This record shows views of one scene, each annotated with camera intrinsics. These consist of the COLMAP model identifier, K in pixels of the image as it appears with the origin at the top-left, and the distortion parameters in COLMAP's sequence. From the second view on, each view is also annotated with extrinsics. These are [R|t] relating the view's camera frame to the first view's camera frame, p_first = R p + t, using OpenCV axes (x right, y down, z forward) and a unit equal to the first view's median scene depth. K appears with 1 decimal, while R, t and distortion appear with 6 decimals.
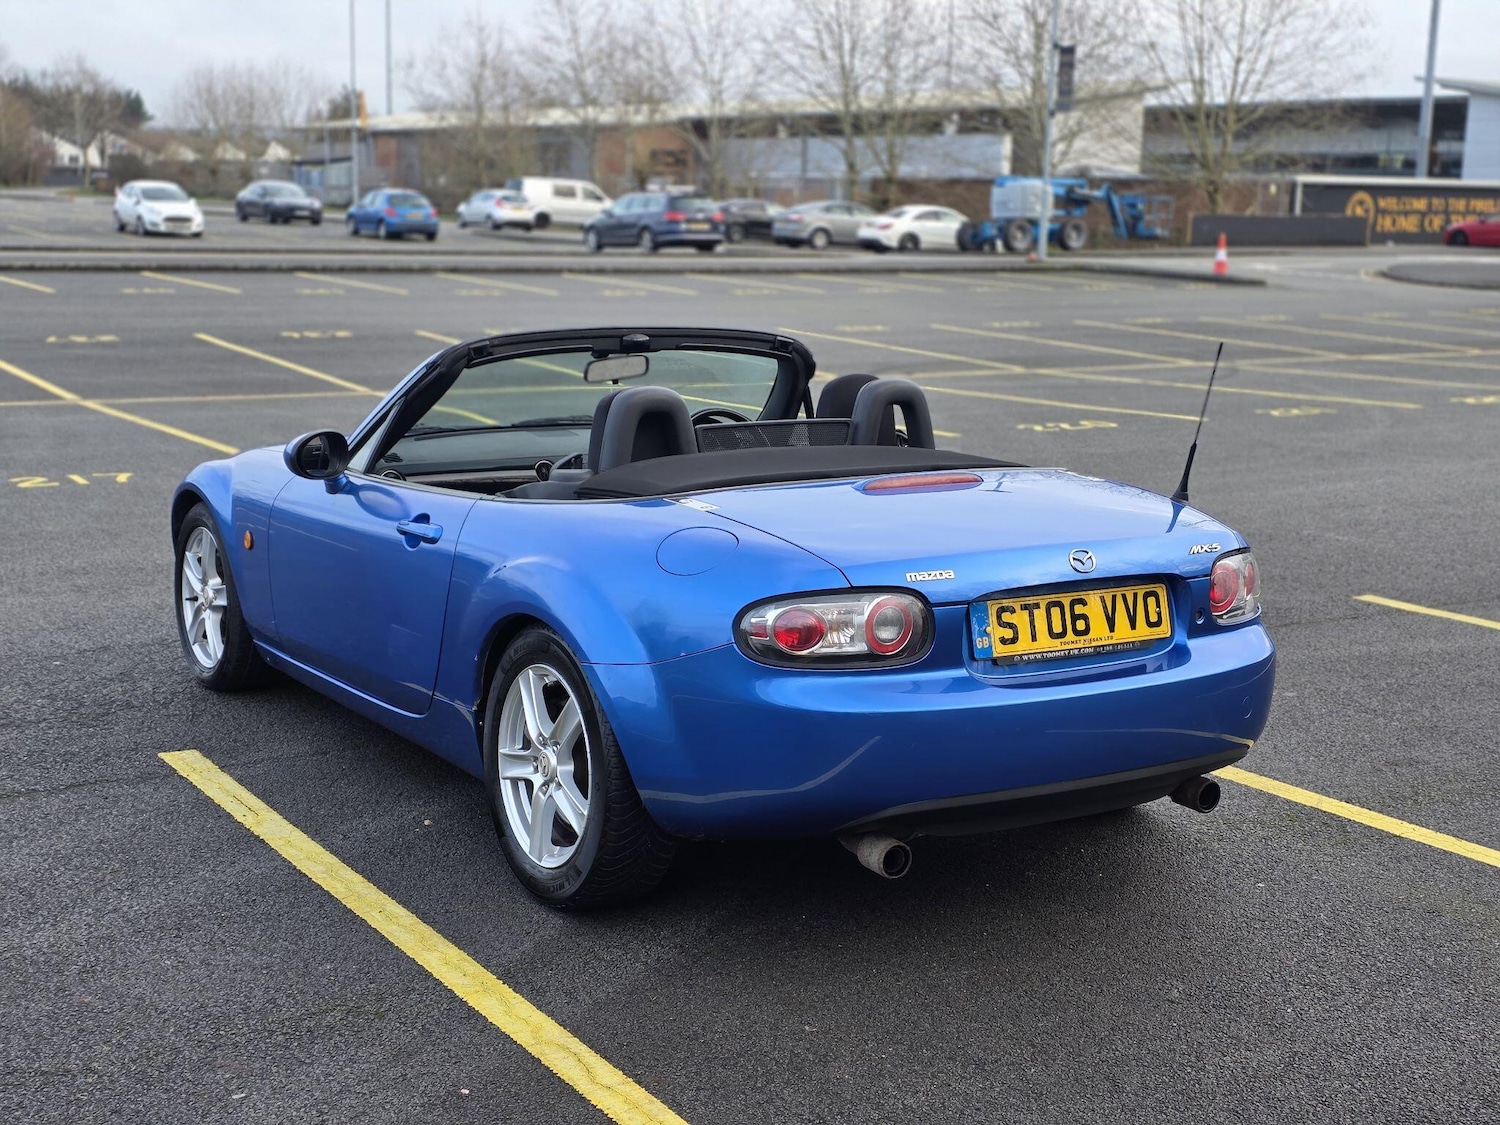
lens RADIAL K [[2003.0, 0, 758.9], [0, 2003.0, 599.9], [0, 0, 1]] dist [0.178638, -0.407348]
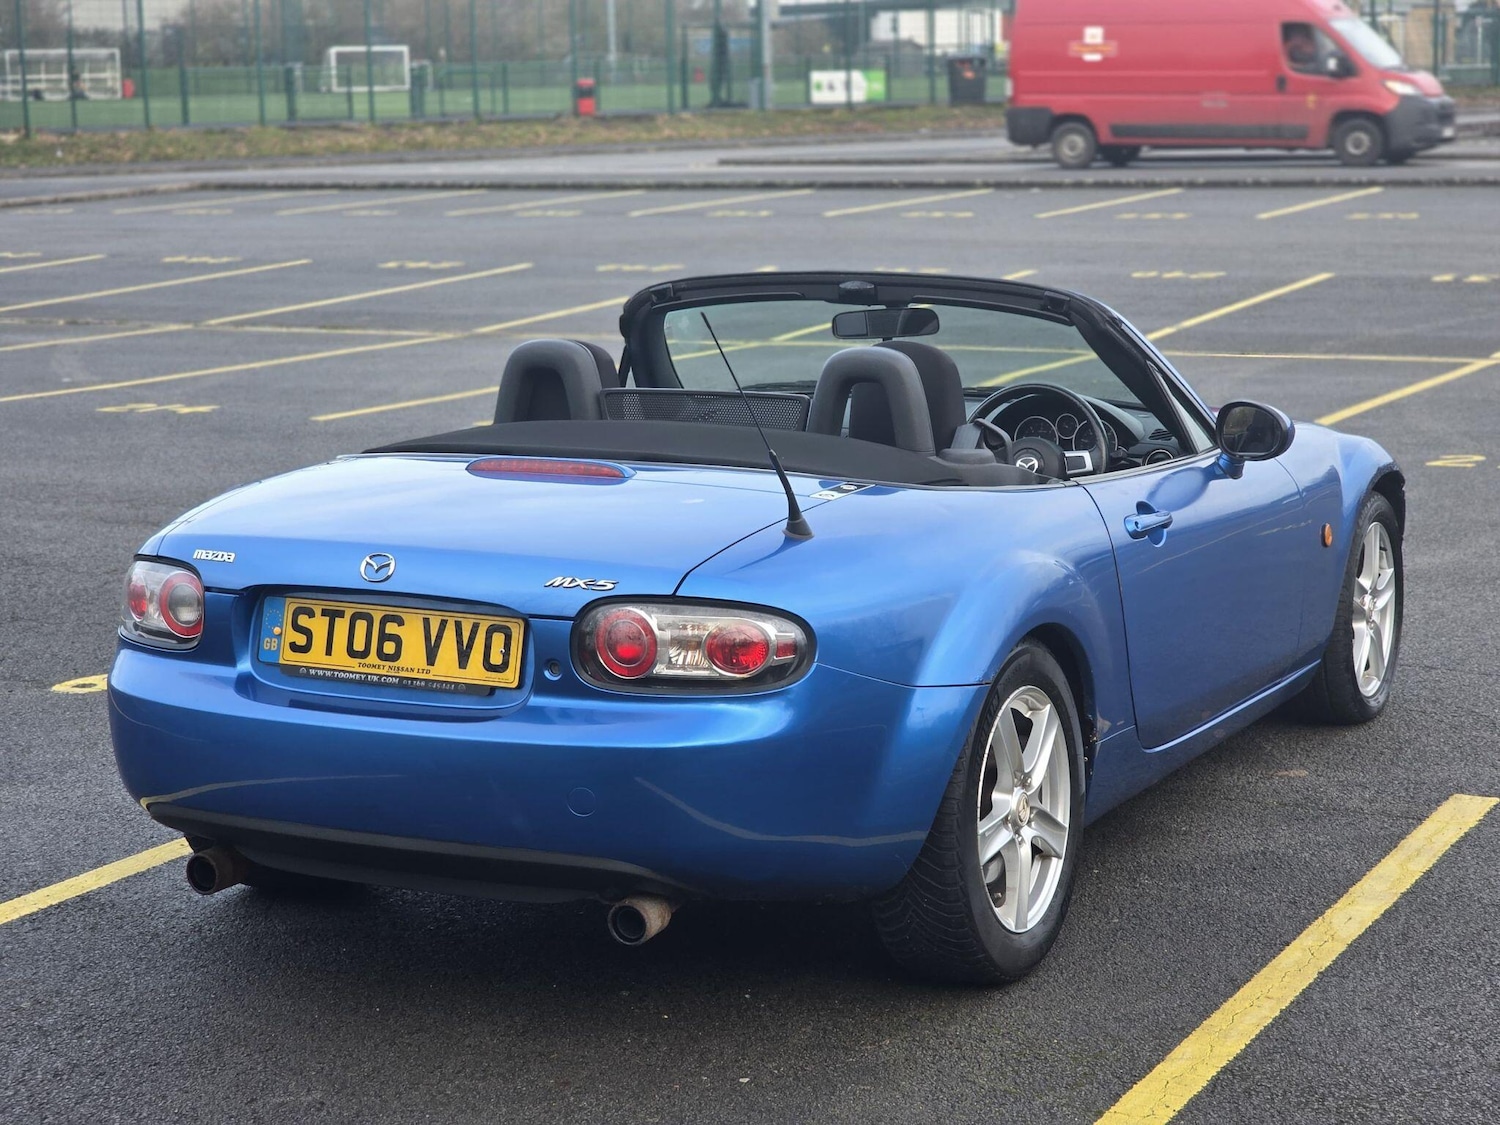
lens RADIAL K [[2875.4, 0, 751.1], [0, 2875.4, 599.3], [0, 0, 1]] dist [-0.033833, 0.760865]
pose [[0.503336, 0.126333, -0.854806, 0.818863], [-0.137707, 0.988339, 0.064982, -0.068523], [0.853047, 0.085005, 0.514863, 0.351518]]
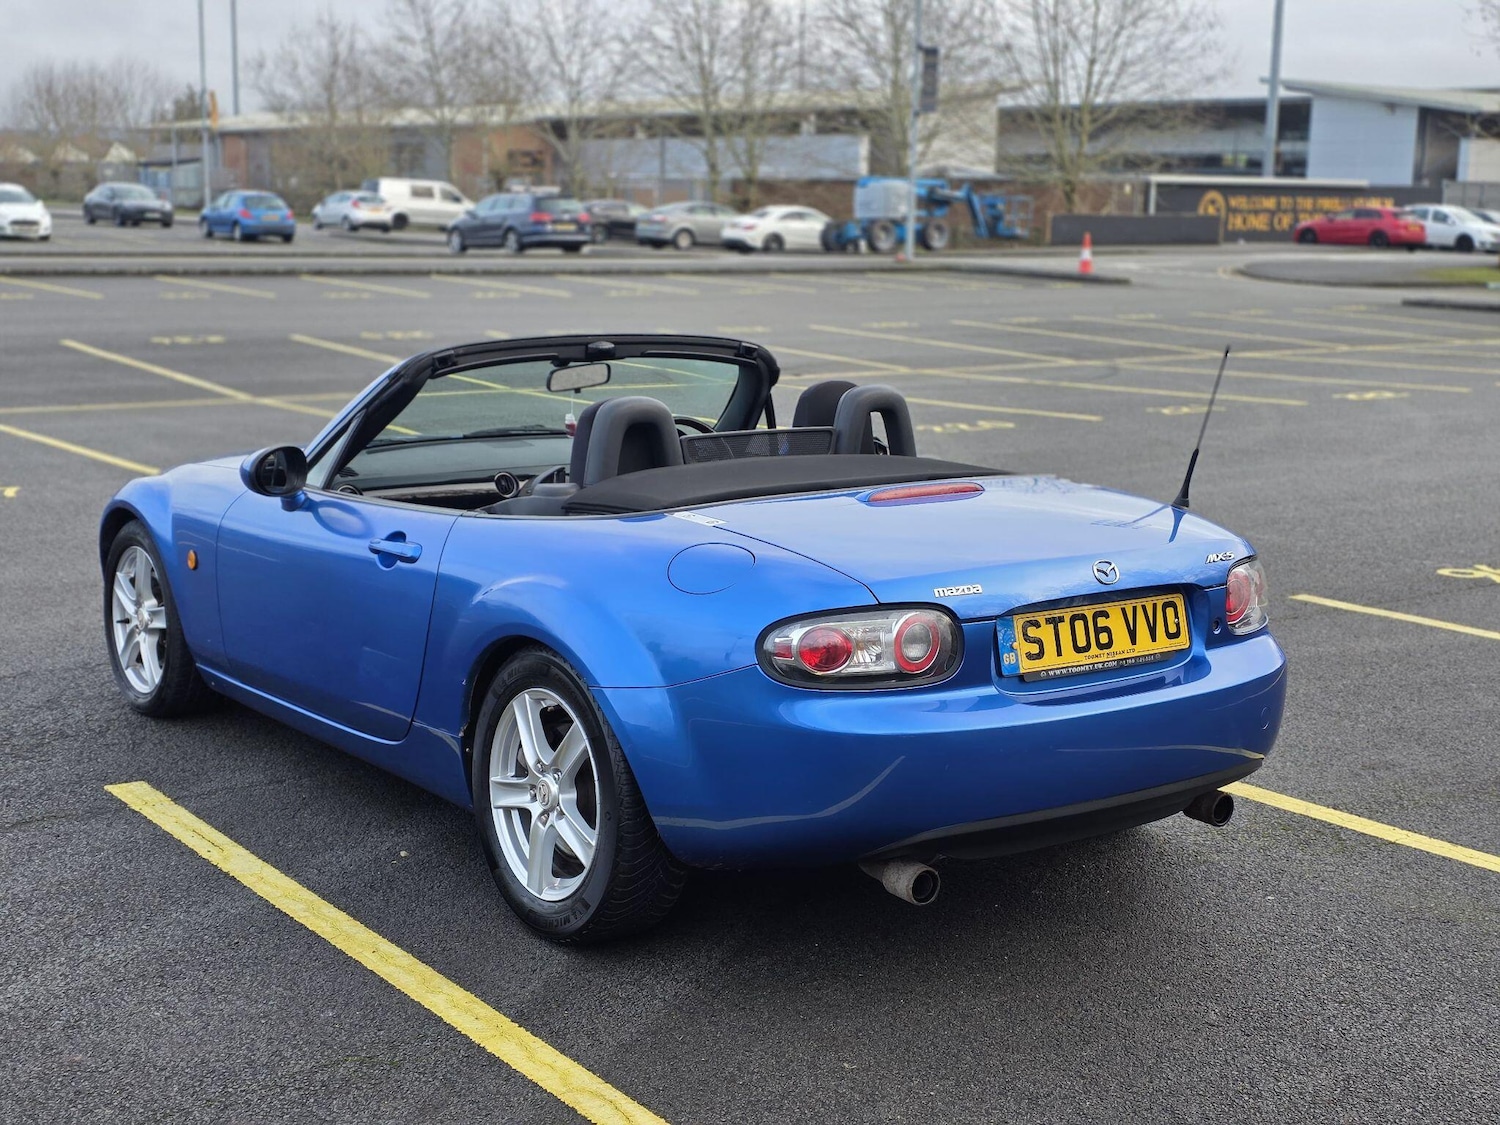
lens RADIAL K [[2005.3, 0, 746.8], [0, 2005.3, 587.3], [0, 0, 1]] dist [0.186472, -0.451439]
pose [[0.997867, -0.016710, 0.063106, -0.049178], [0.017114, 0.999836, -0.005863, -0.006212], [-0.062997, 0.006931, 0.997990, 0.025176]]
